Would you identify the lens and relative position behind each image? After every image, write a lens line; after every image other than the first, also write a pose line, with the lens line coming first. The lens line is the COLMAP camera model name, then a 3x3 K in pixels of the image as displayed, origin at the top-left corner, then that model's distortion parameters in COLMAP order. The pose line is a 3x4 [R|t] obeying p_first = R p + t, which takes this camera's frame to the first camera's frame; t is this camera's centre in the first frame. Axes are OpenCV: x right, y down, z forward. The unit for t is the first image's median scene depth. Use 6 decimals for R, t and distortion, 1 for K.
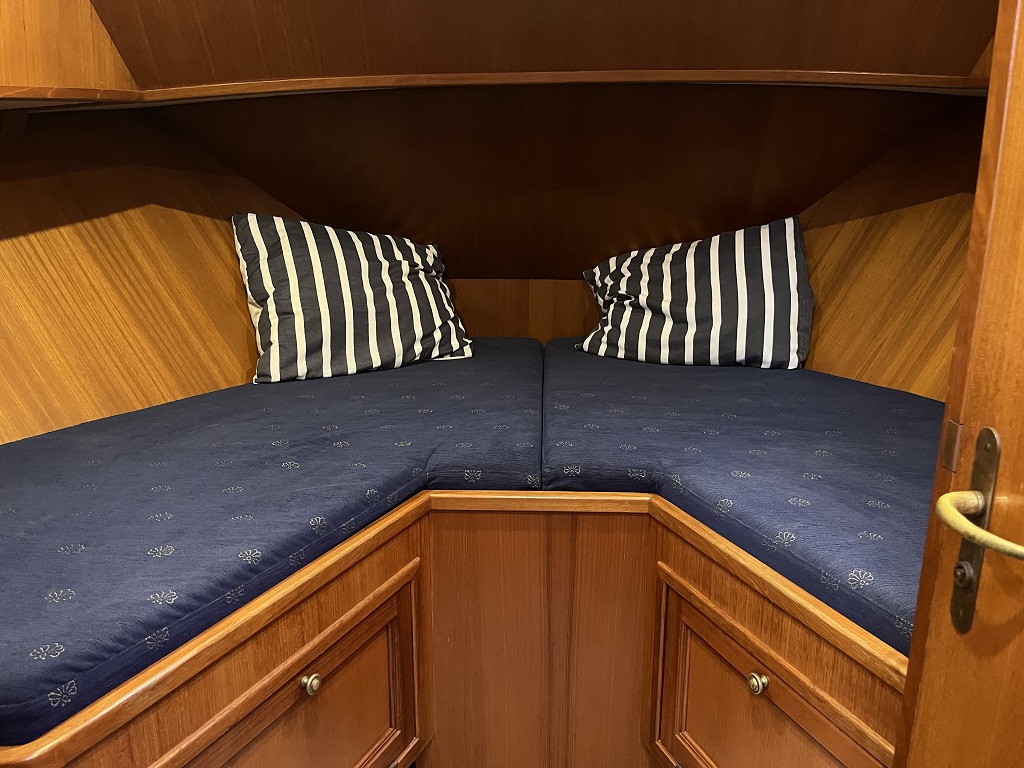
lens RADIAL K [[779.4, 0, 512.5], [0, 779.4, 381.8], [0, 0, 1]] dist [0.038365, -0.056662]
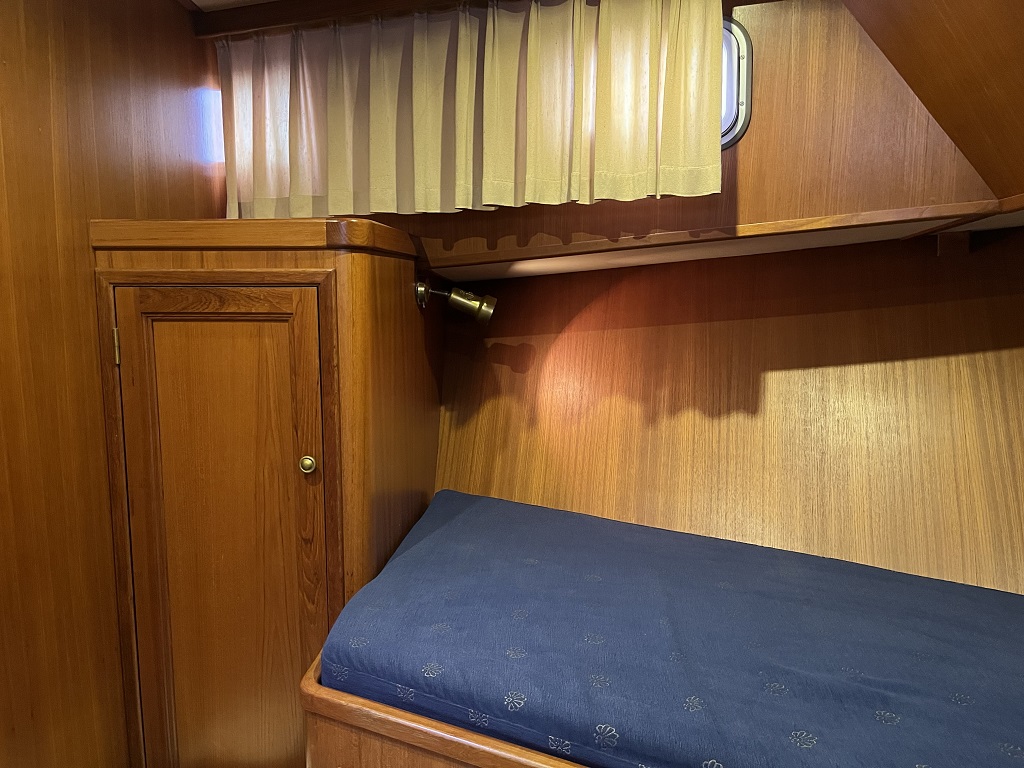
lens RADIAL K [[779.4, 0, 511.5], [0, 779.4, 385.7], [0, 0, 1]] dist [0.038365, -0.056662]
pose [[-0.060508, 0.126138, -0.990166, 0.466578], [-0.235033, 0.962291, 0.136949, -0.229848], [0.970102, 0.241008, -0.028580, 0.747477]]
